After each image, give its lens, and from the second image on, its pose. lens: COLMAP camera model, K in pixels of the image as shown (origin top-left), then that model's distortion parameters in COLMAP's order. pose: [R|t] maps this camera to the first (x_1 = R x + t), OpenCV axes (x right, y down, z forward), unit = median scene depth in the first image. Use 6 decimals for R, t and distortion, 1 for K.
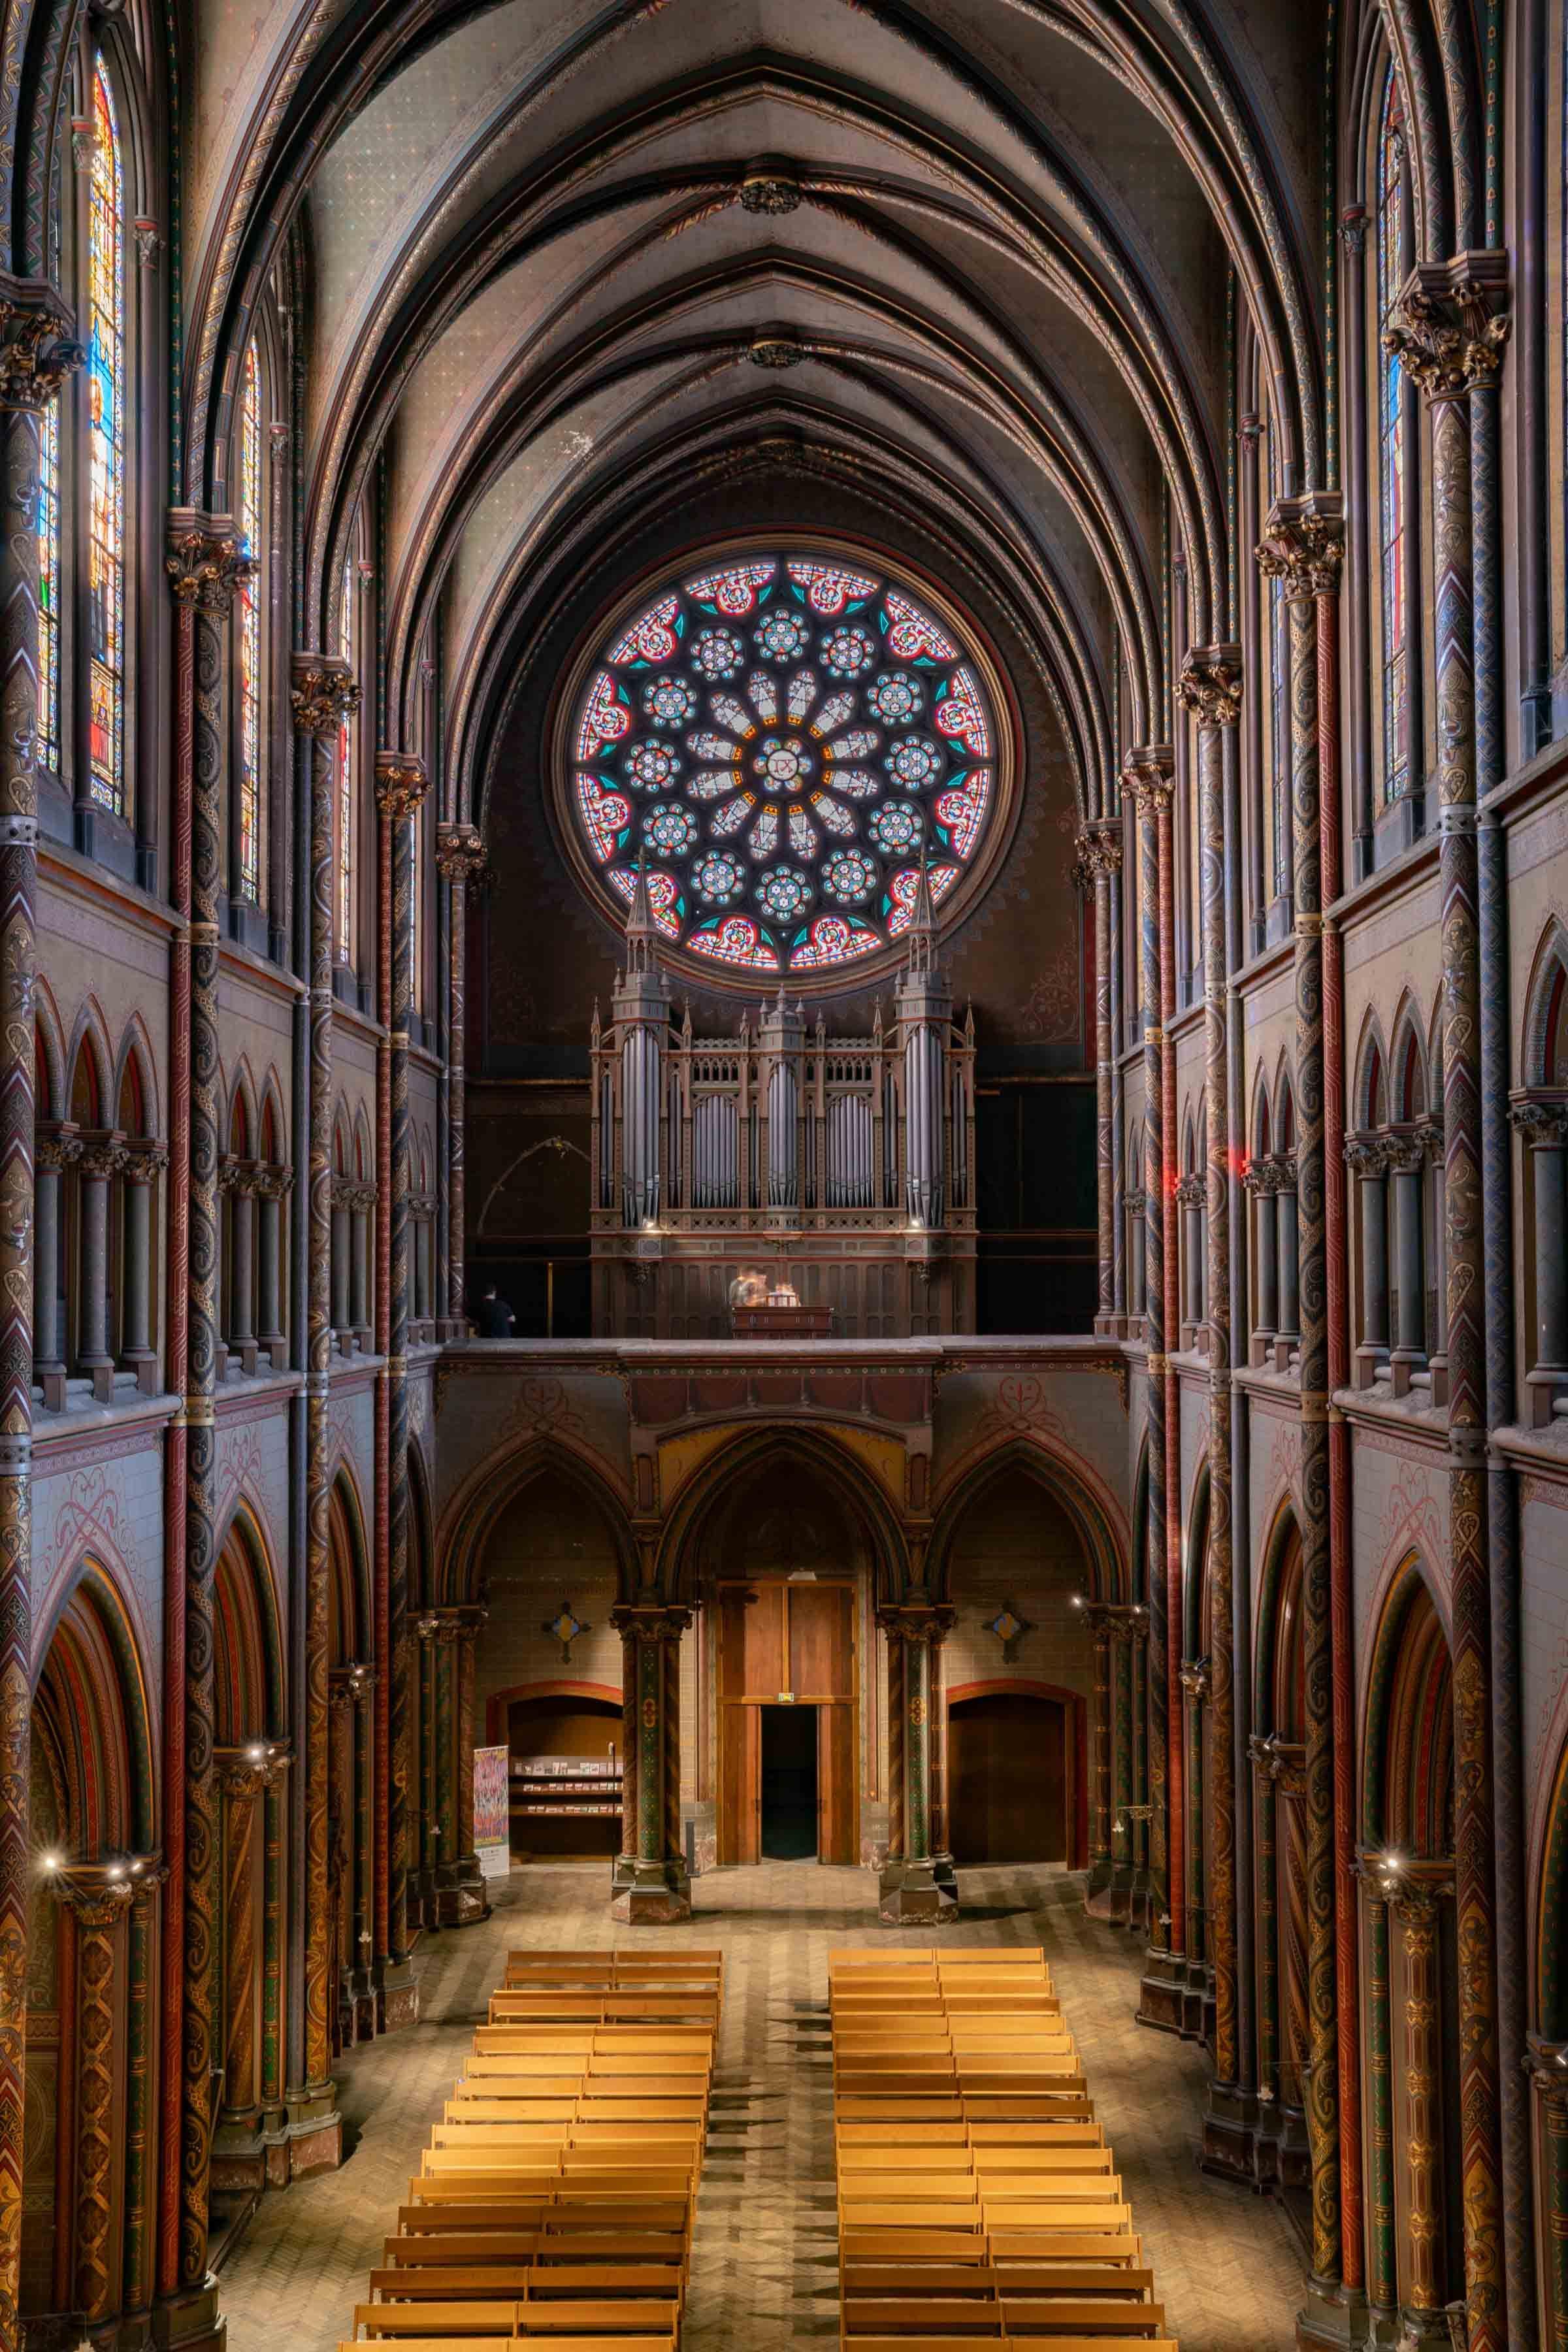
lens RADIAL K [[2454.2, 0, 784.0], [0, 2454.2, 1176.0], [0, 0, 1]] dist [-0.062638, 0.190458]
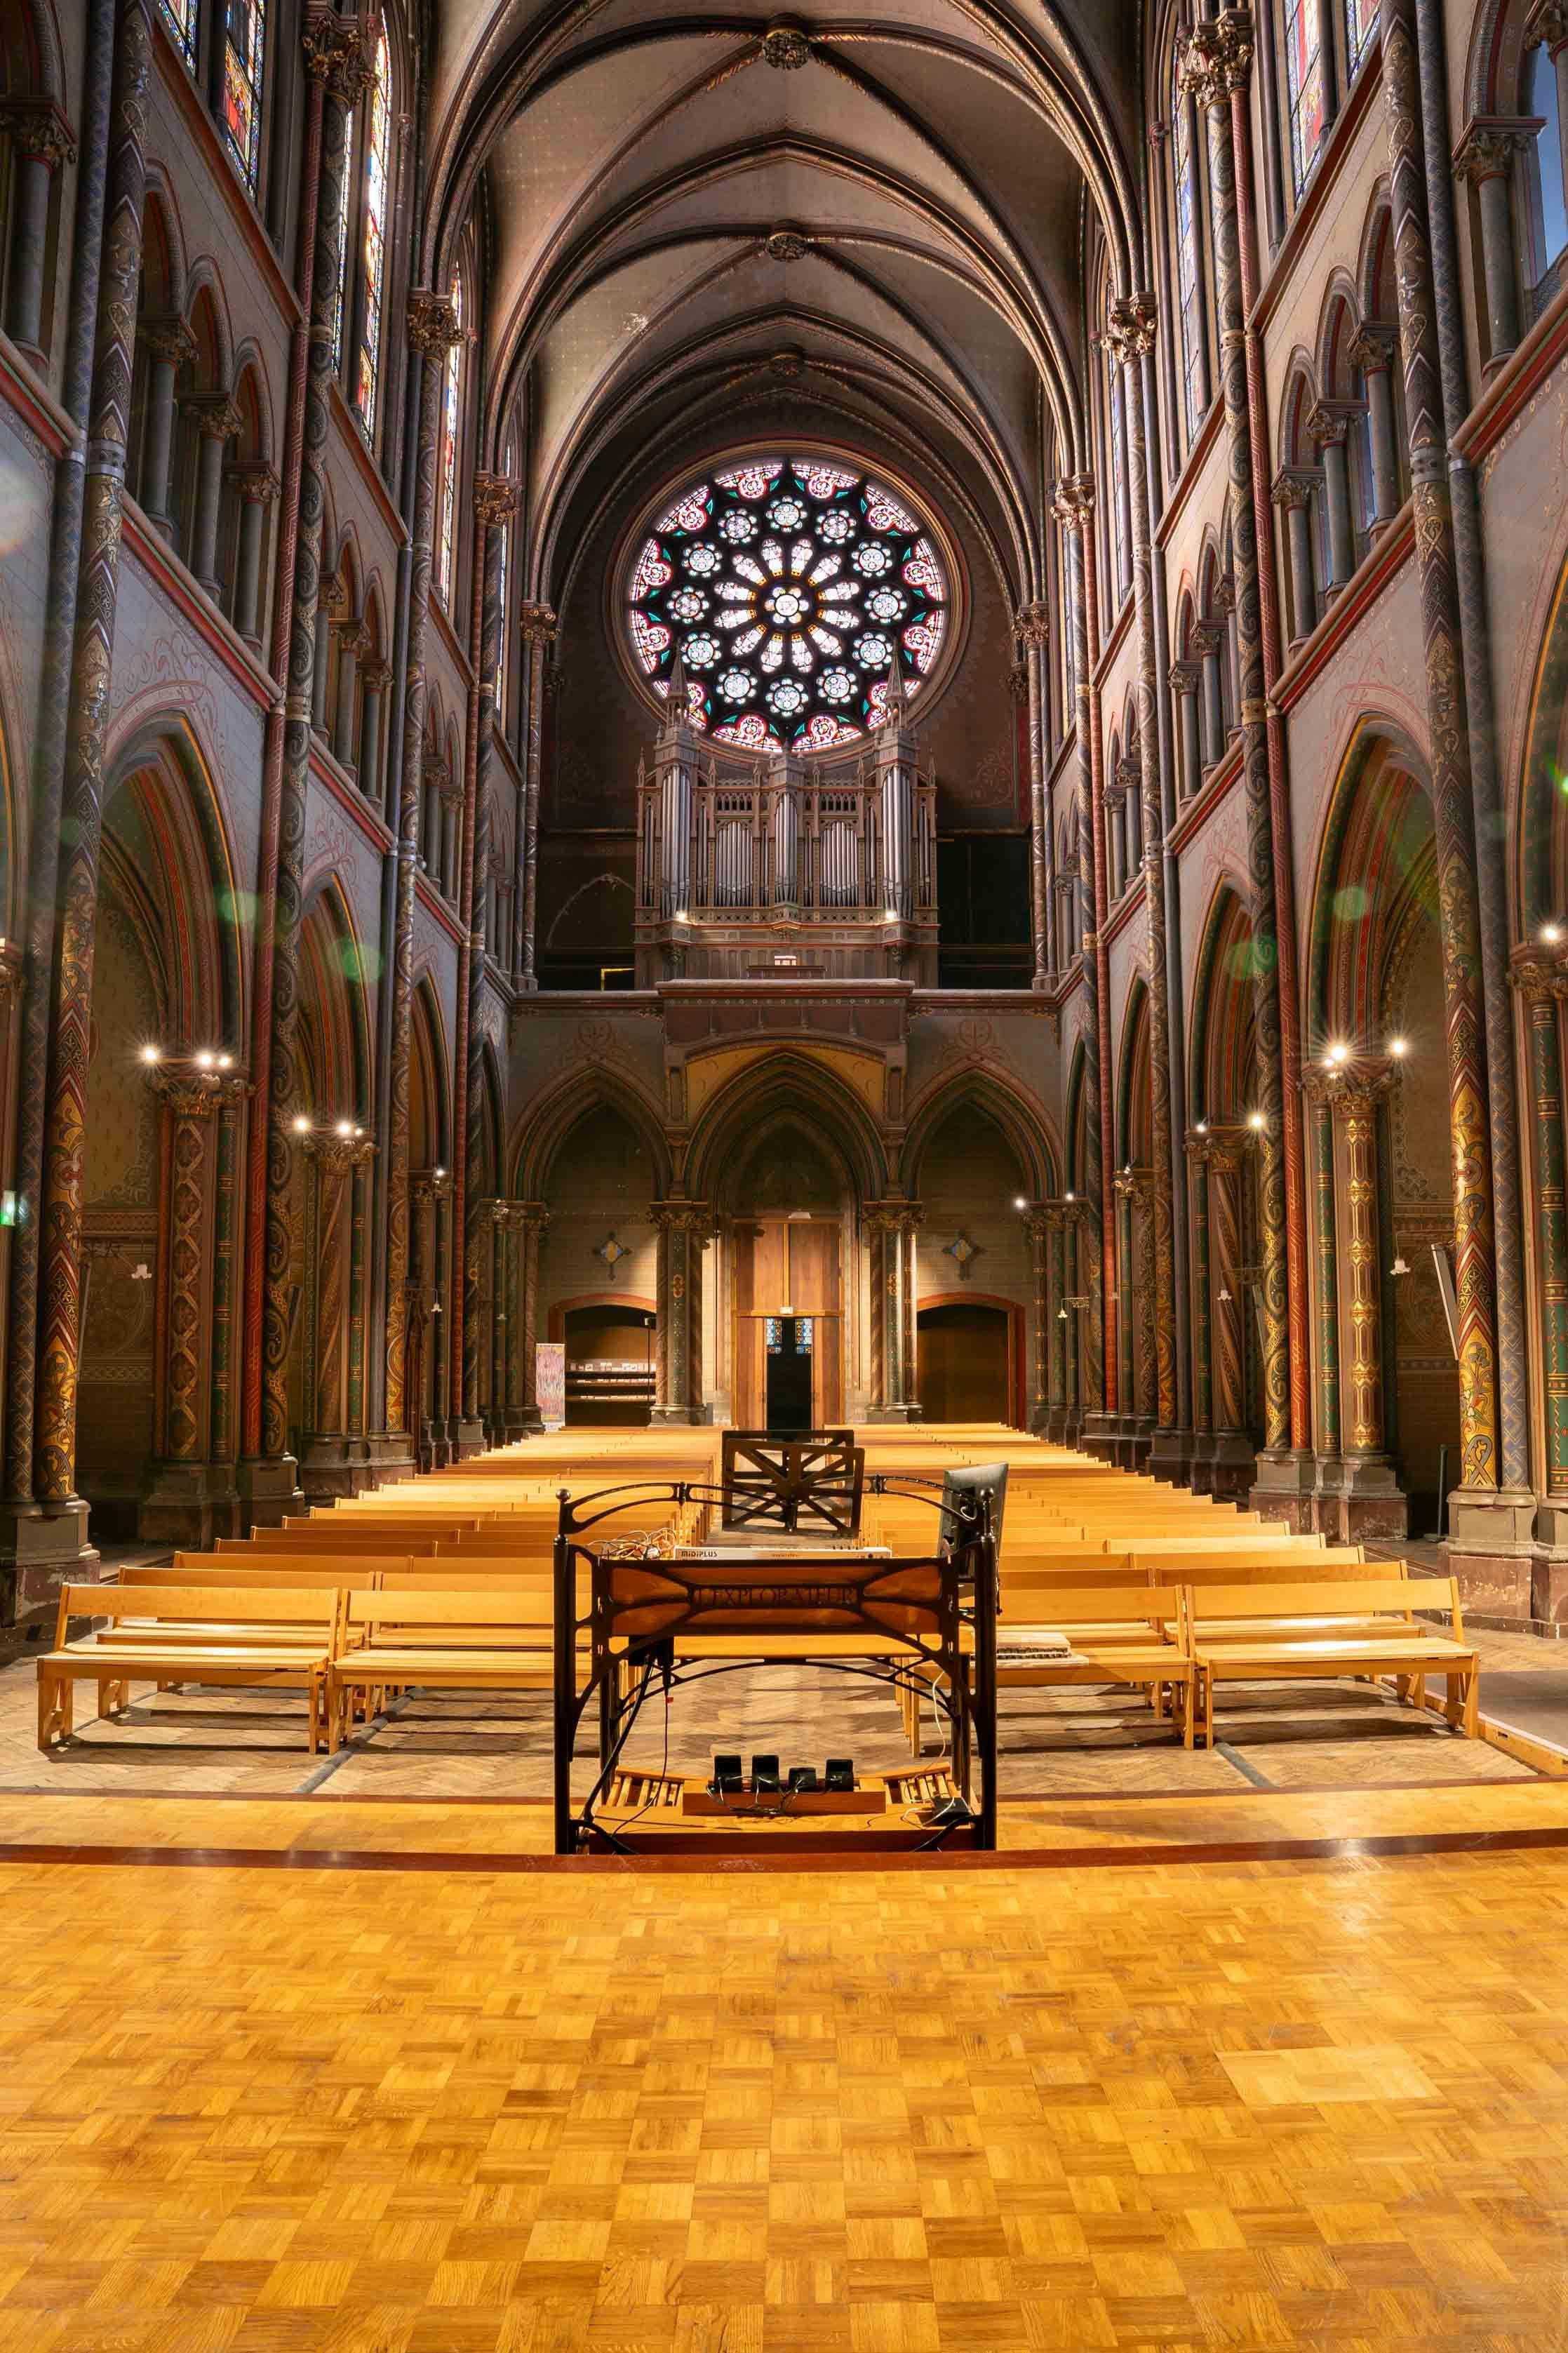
lens RADIAL K [[1722.0, 0, 836.9], [0, 1722.0, 1179.5], [0, 0, 1]] dist [-0.182084, 0.133667]
pose [[0.999287, 0.003715, 0.037568, -0.006942], [-0.001531, 0.998315, -0.058006, 0.201601], [-0.037720, 0.057908, 0.997609, 0.117443]]
